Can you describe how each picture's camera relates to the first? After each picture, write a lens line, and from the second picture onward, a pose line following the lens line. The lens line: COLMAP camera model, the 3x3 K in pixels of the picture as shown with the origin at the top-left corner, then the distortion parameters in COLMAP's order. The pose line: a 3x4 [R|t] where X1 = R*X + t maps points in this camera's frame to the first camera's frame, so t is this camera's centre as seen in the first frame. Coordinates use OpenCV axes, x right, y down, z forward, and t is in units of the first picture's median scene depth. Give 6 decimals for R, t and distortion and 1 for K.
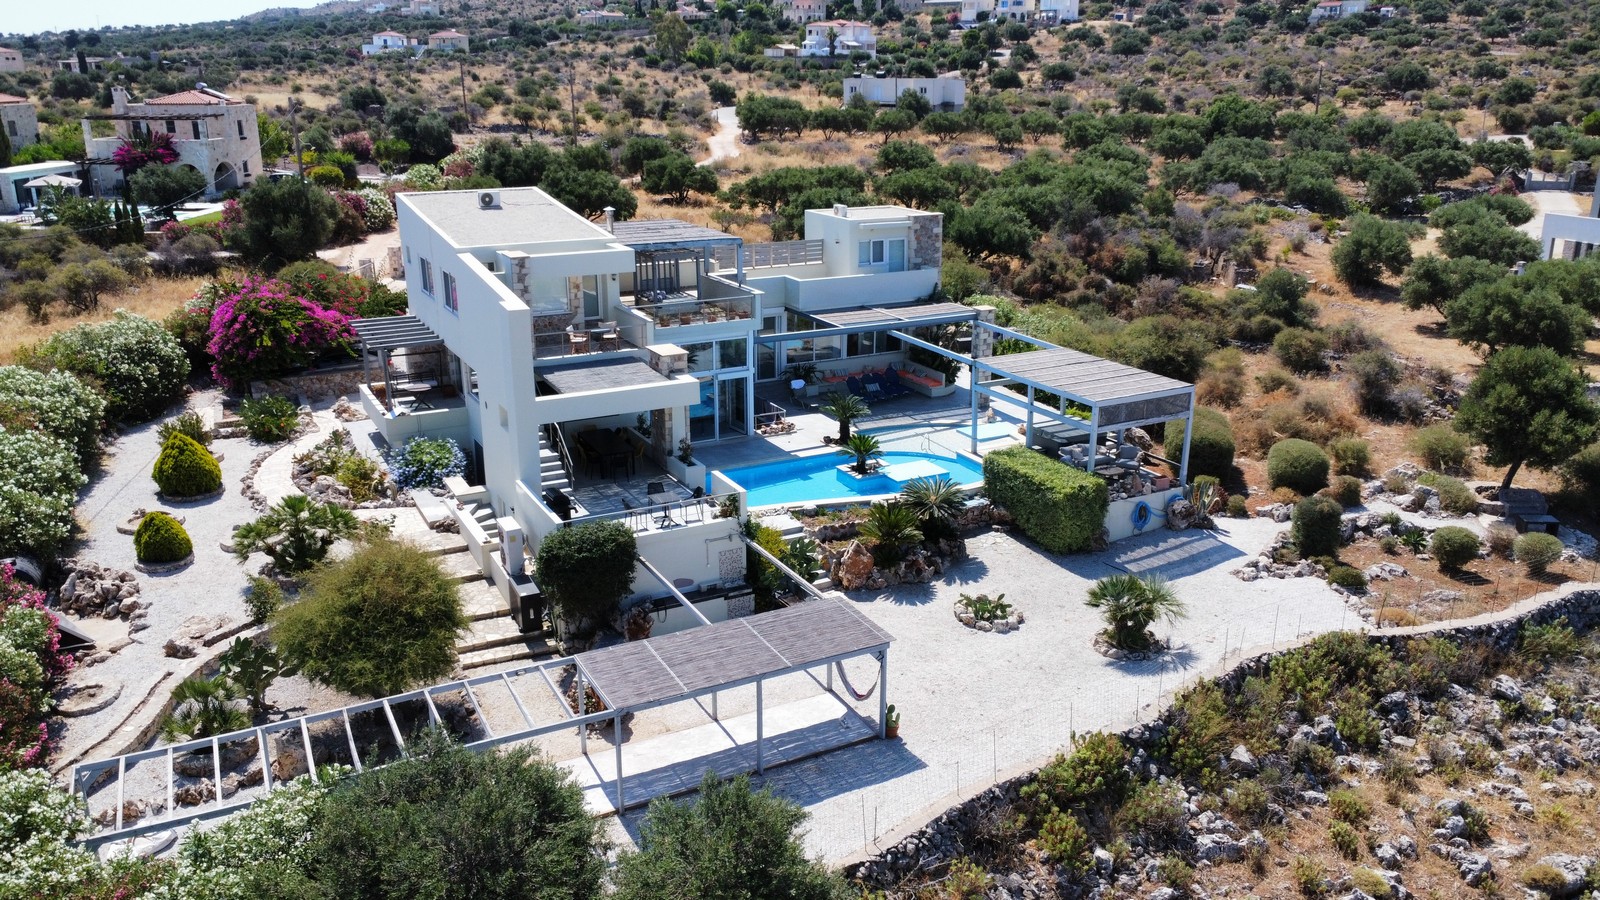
lens RADIAL K [[1205.8, 0, 808.5], [0, 1205.8, 455.1], [0, 0, 1]] dist [0.007681, -0.008501]
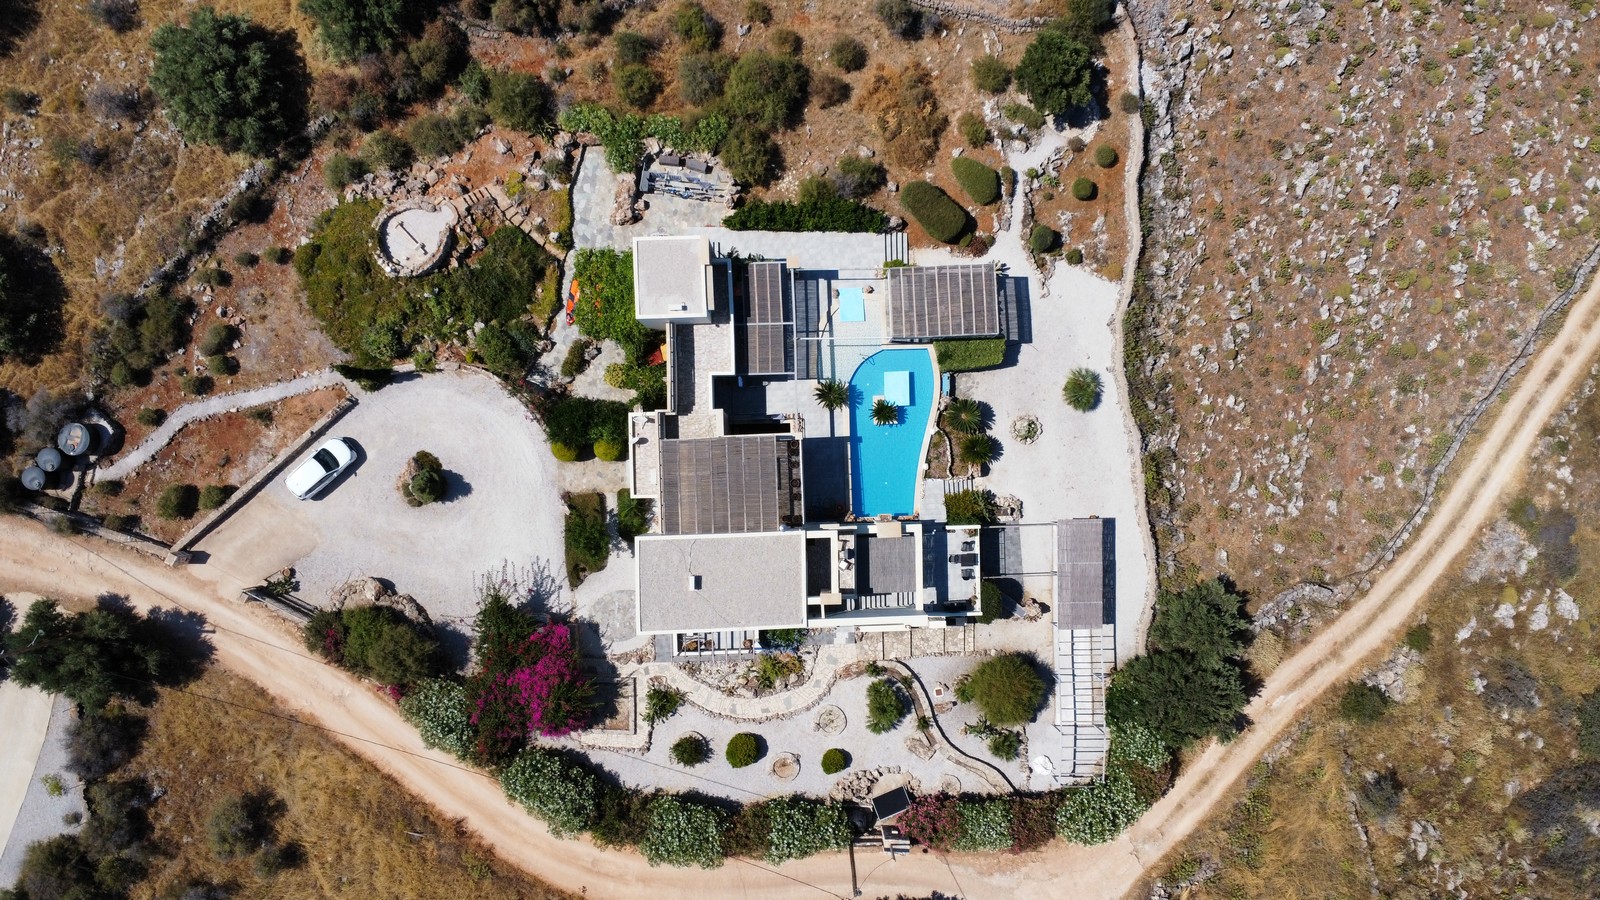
lens RADIAL K [[1205.8, 0, 808.5], [0, 1205.8, 455.1], [0, 0, 1]] dist [0.007681, -0.008501]
pose [[0.448174, -0.893690, 0.021416, -0.099705], [0.269906, 0.158115, 0.949816, -1.728577], [-0.852227, -0.419902, 0.312075, 0.522874]]
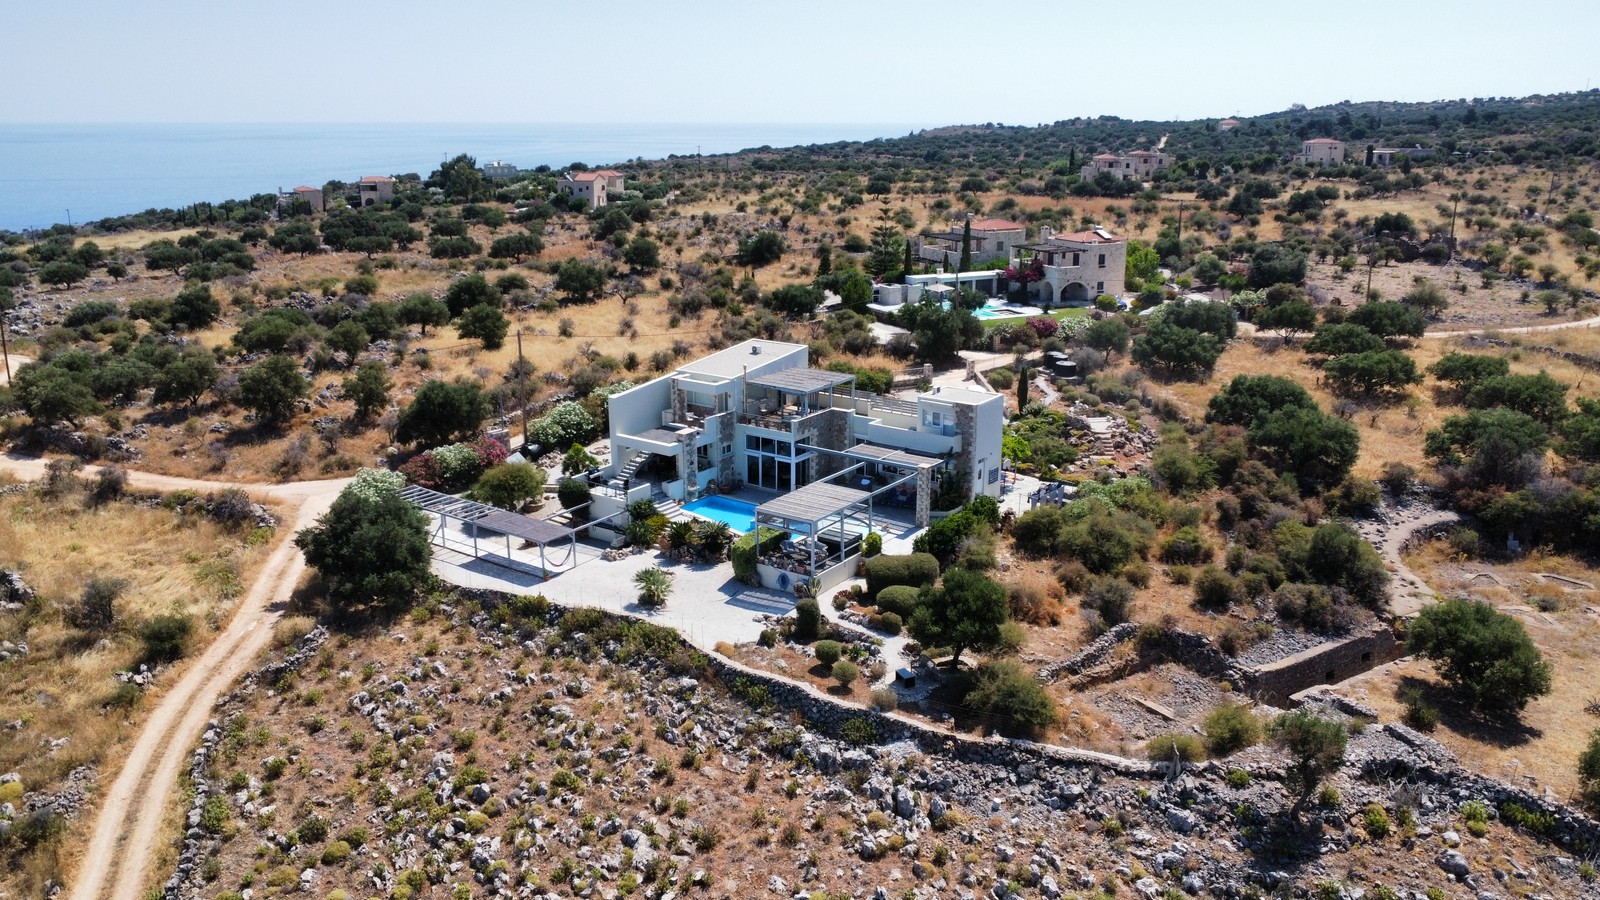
lens RADIAL K [[1205.8, 0, 808.5], [0, 1205.8, 455.1], [0, 0, 1]] dist [0.007681, -0.008501]
pose [[0.441893, 0.243560, -0.863371, 1.723732], [-0.273912, 0.953107, 0.128680, -0.355450], [0.854226, 0.179625, 0.487885, 0.112595]]
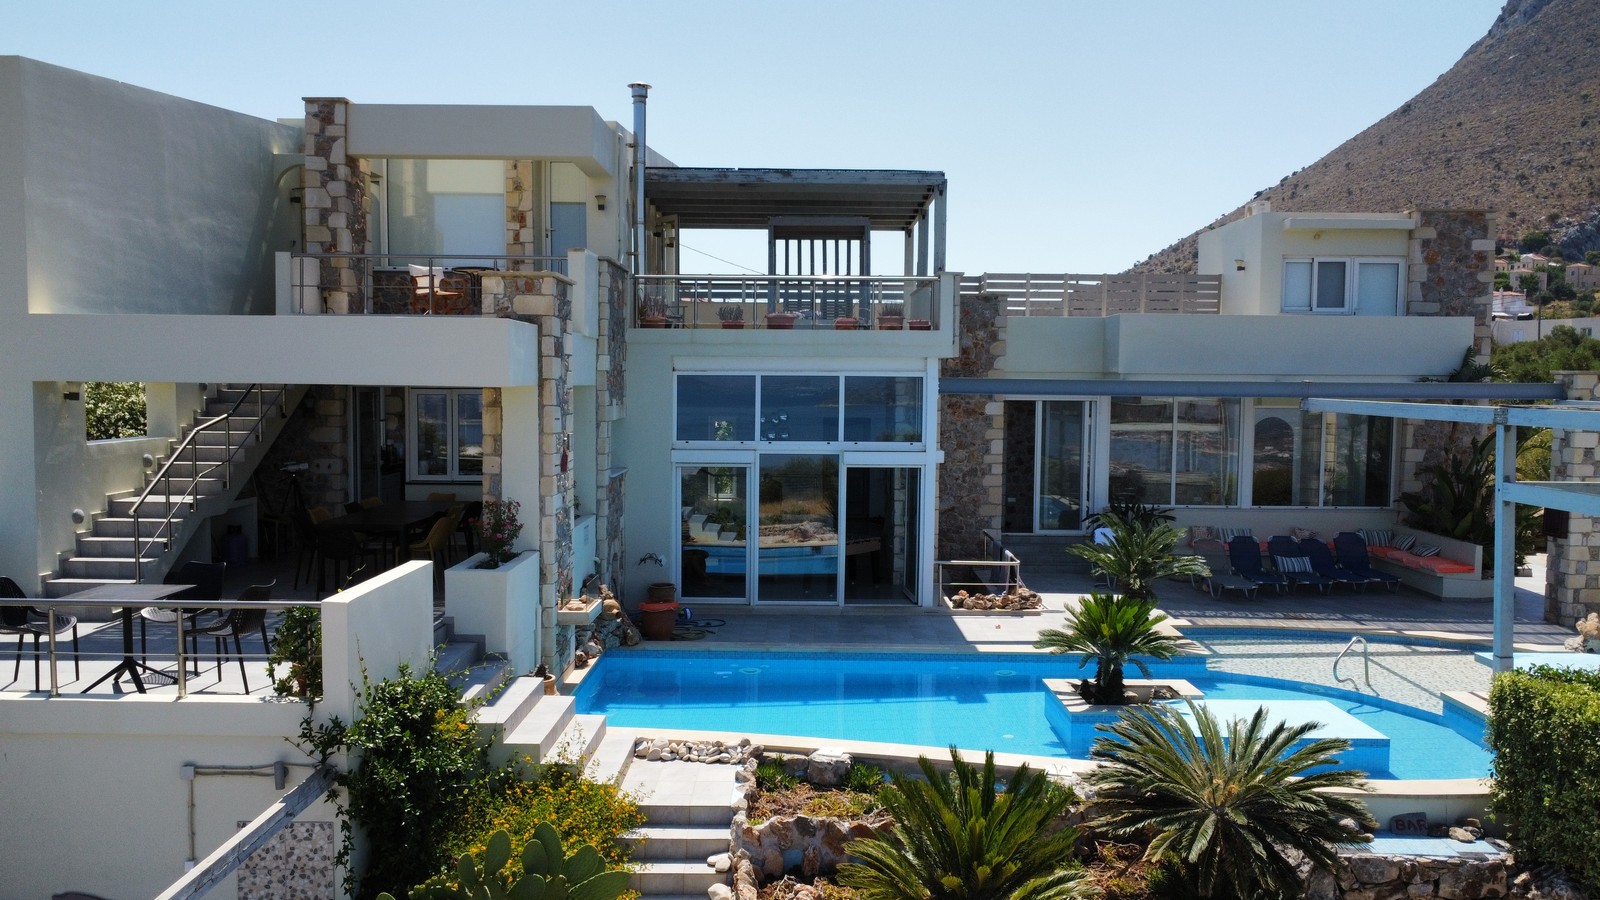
lens RADIAL K [[1205.8, 0, 808.5], [0, 1205.8, 455.1], [0, 0, 1]] dist [0.007681, -0.008501]
pose [[0.878295, 0.033905, -0.476916, 0.132845], [-0.152070, 0.965494, -0.211415, 0.032046], [0.453291, 0.258209, 0.853144, 0.660909]]
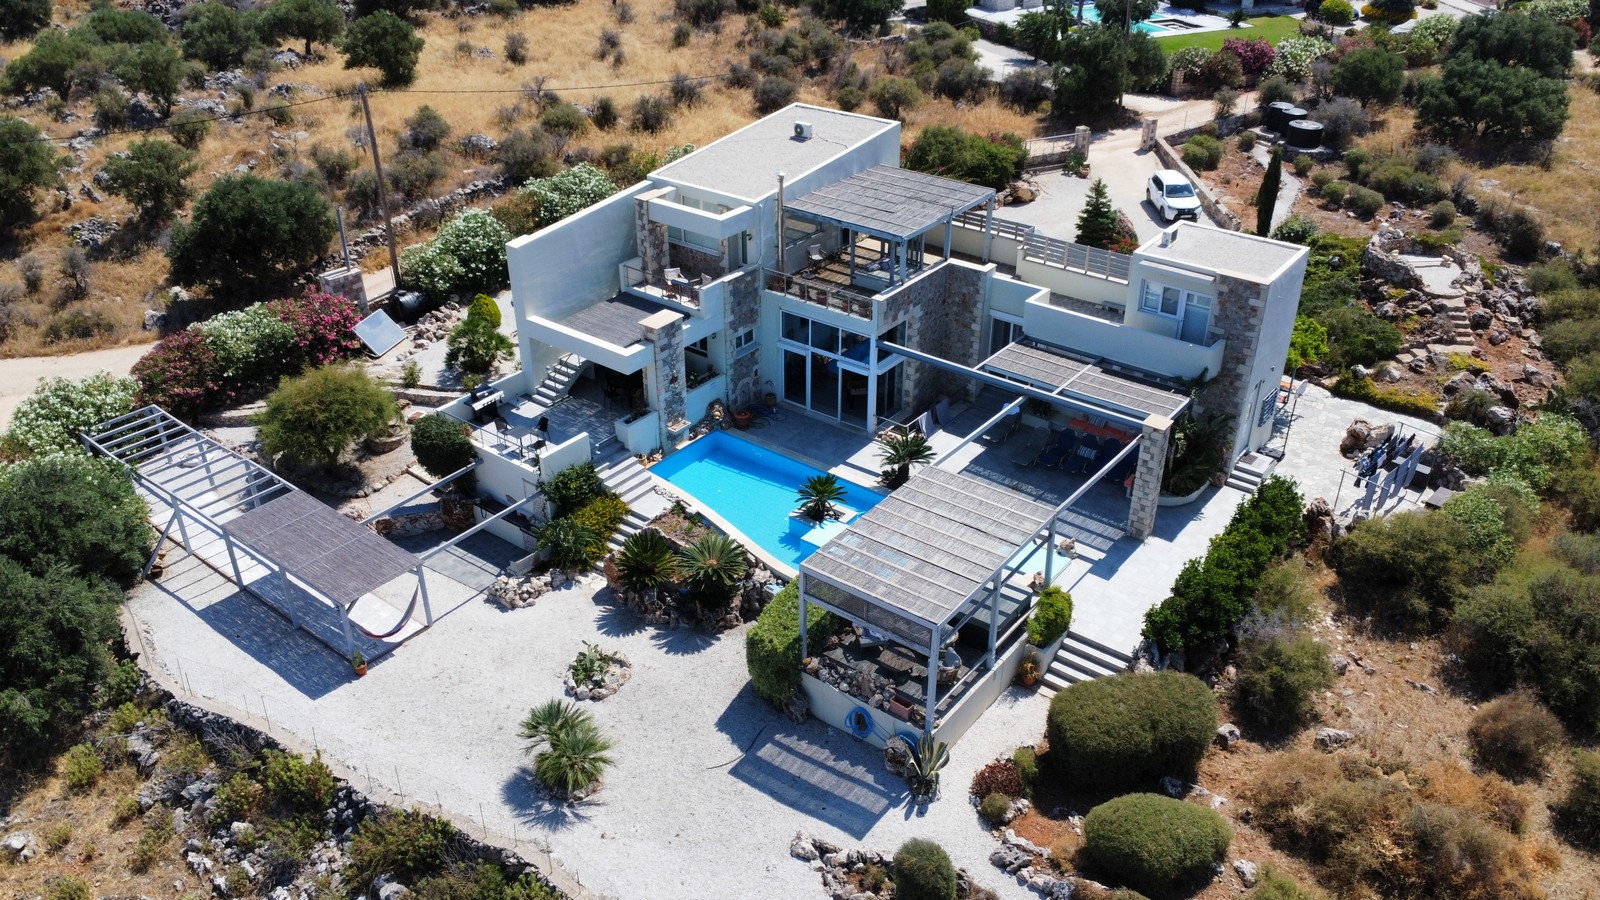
lens RADIAL K [[1205.8, 0, 808.5], [0, 1205.8, 455.1], [0, 0, 1]] dist [0.007681, -0.008501]
pose [[0.408636, 0.455993, -0.790624, 0.784615], [-0.277985, 0.887275, 0.368059, -0.380957], [0.869333, 0.069380, 0.489332, 0.534636]]
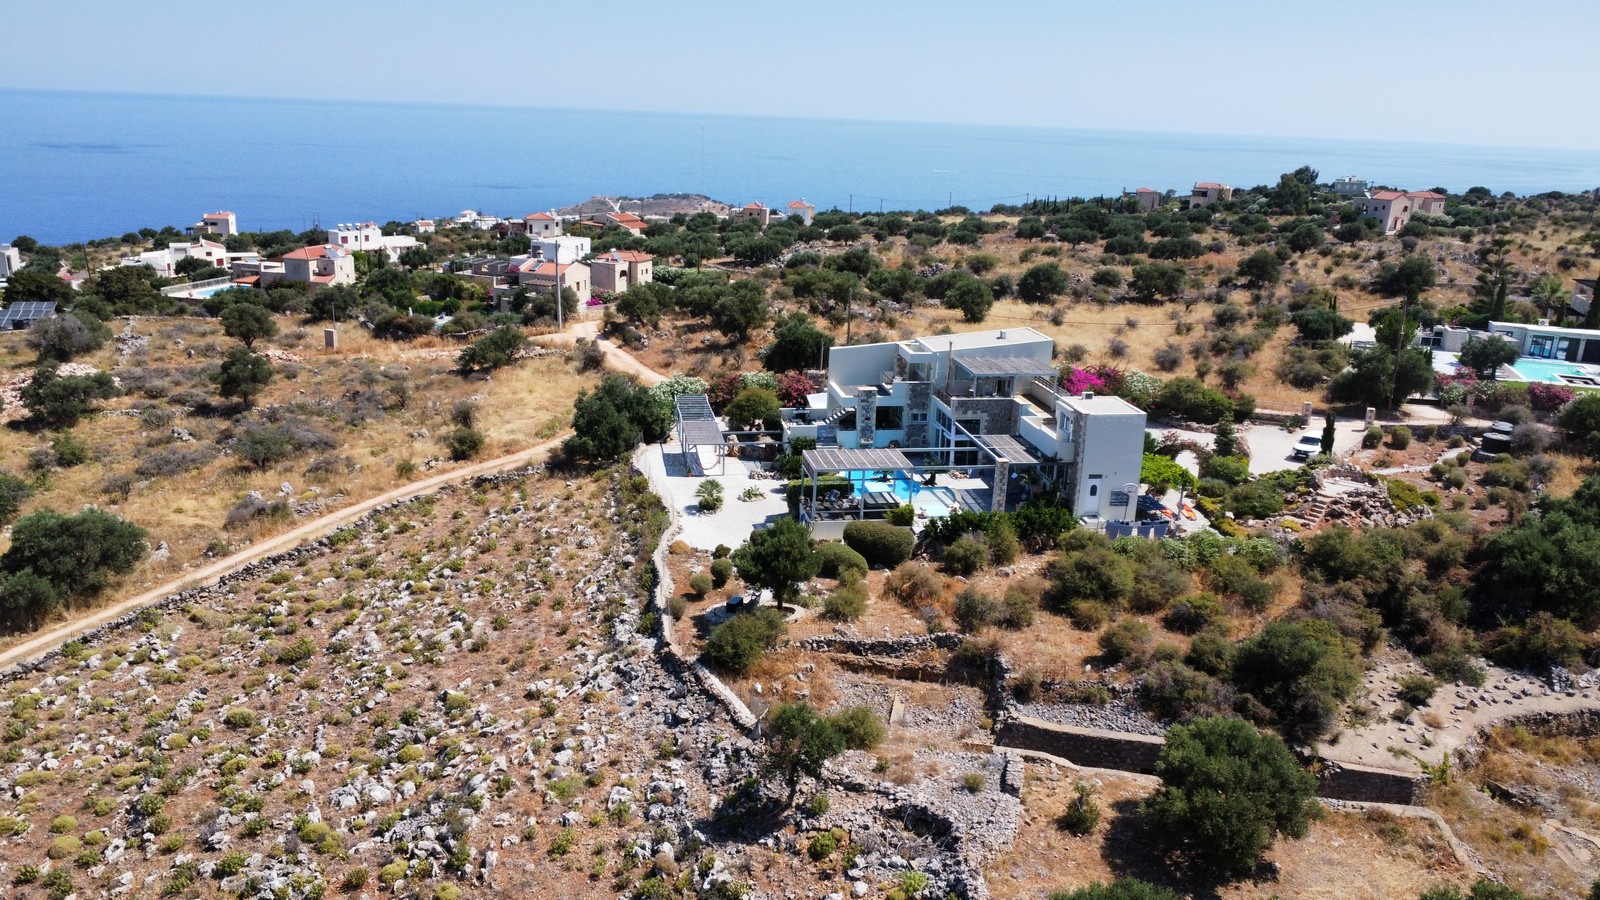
lens RADIAL K [[1205.8, 0, 808.5], [0, 1205.8, 455.1], [0, 0, 1]] dist [0.007681, -0.008501]
pose [[-0.306192, 0.250579, -0.918399, 1.958490], [-0.326622, 0.878521, 0.348594, -0.698606], [0.894184, 0.406706, -0.187152, 1.269064]]
